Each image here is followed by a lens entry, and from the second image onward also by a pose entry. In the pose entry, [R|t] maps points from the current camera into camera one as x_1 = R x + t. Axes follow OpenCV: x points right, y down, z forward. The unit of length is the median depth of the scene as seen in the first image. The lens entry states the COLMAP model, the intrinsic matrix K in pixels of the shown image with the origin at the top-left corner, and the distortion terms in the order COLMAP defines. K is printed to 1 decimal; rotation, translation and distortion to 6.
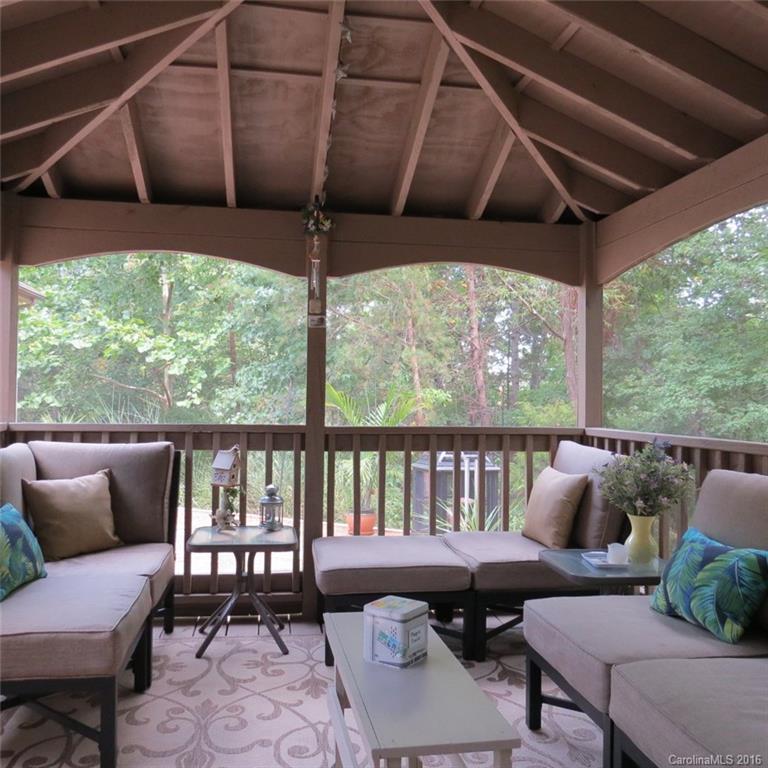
lens RADIAL K [[723.3, 0, 384.0], [0, 723.3, 384.0], [0, 0, 1]] dist [-0.020401, -0.010324]
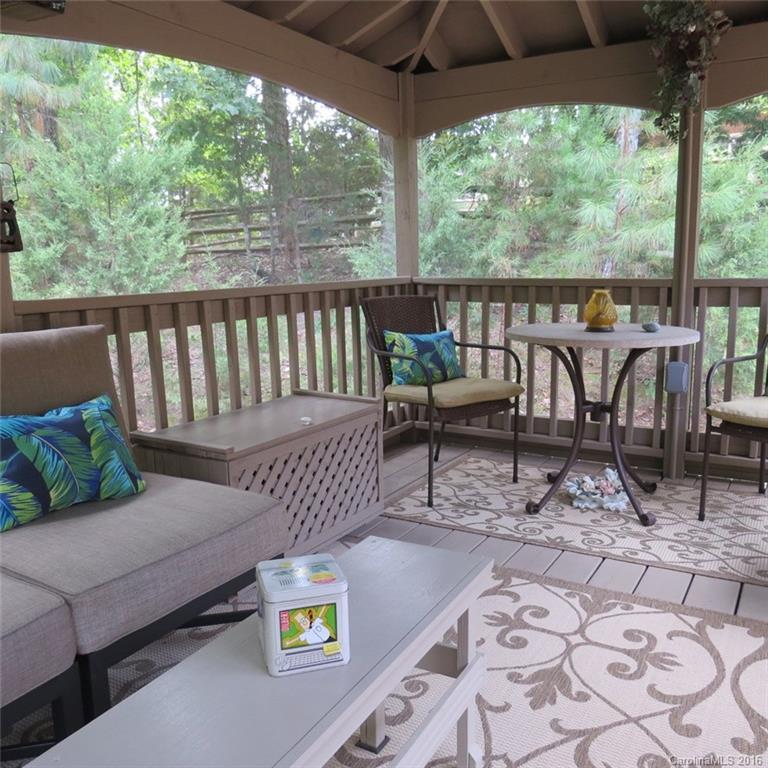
lens RADIAL K [[723.3, 0, 384.0], [0, 723.3, 384.0], [0, 0, 1]] dist [-0.020401, -0.010324]
pose [[0.770383, 0.084375, -0.631974, 0.285666], [0.045770, 0.981329, 0.186812, 0.003319], [0.635937, -0.172842, 0.752137, 0.052993]]
